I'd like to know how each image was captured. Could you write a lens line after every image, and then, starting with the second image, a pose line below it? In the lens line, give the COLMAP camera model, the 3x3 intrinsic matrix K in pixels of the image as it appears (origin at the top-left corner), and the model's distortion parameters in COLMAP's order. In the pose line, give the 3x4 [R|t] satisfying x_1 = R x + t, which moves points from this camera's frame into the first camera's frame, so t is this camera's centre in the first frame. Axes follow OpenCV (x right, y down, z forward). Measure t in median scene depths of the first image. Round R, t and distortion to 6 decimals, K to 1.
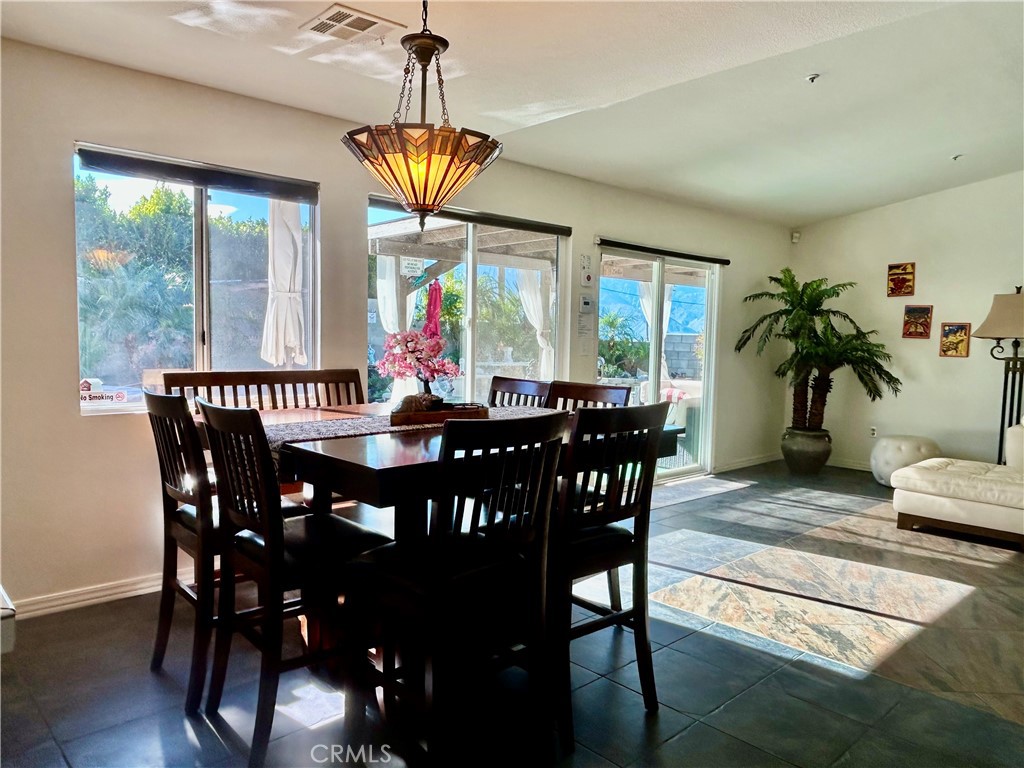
lens RADIAL K [[718.0, 0, 514.8], [0, 718.0, 389.6], [0, 0, 1]] dist [0.004606, -0.000658]
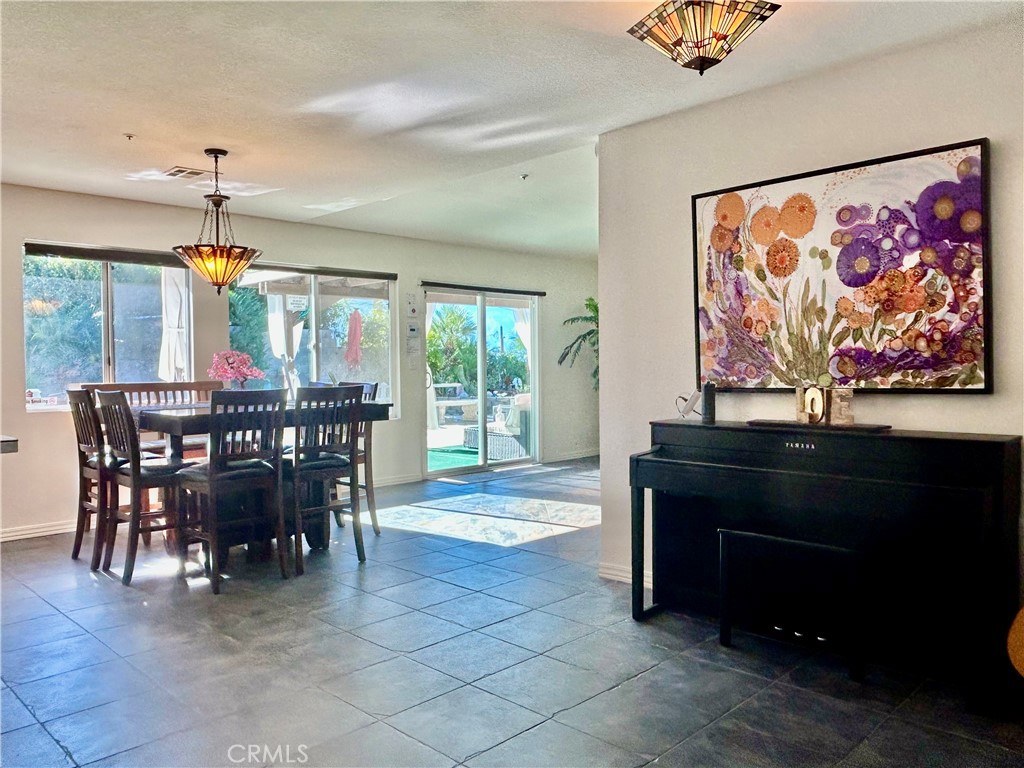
lens RADIAL K [[769.3, 0, 512.0], [0, 769.3, 384.0], [0, 0, 1]] dist [-0.001474, 0.002197]
pose [[0.998860, -0.029310, 0.037676, 0.184921], [0.031046, 0.998442, -0.046363, 0.041001], [-0.036259, 0.047480, 0.998214, -0.337075]]
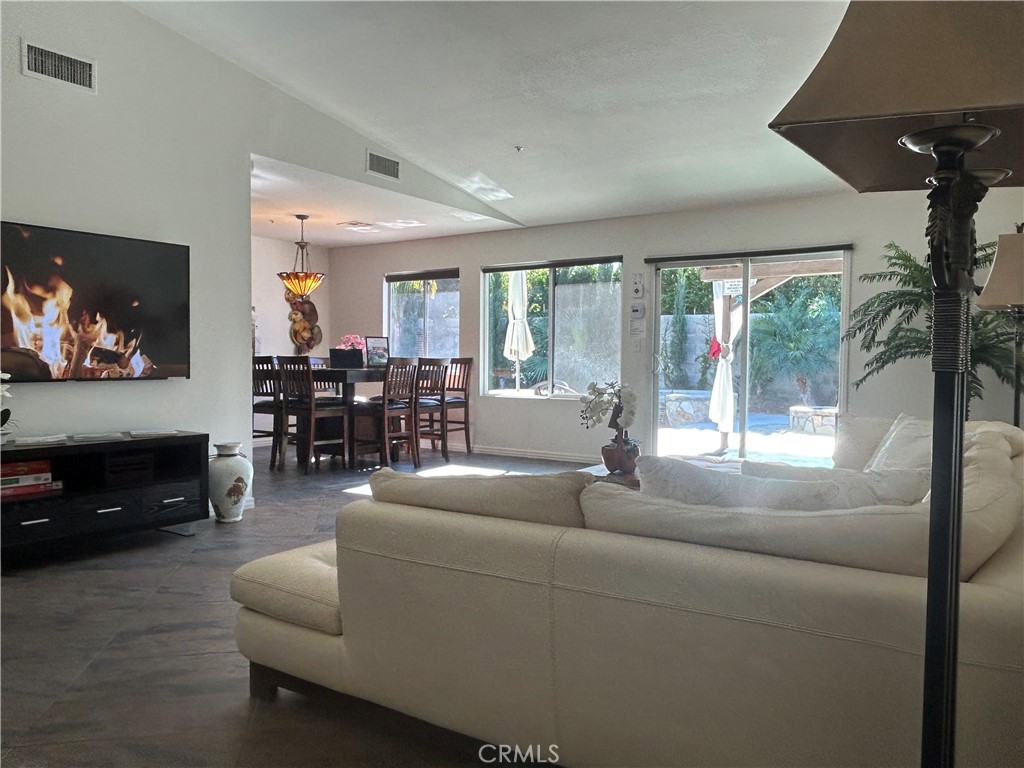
lens RADIAL K [[769.3, 0, 512.0], [0, 769.3, 384.0], [0, 0, 1]] dist [-0.001474, 0.002197]
pose [[0.224756, 0.014043, -0.974314, 1.126261], [-0.072299, 0.997380, -0.002302, 0.022523], [0.971729, 0.070959, 0.225183, 0.401137]]
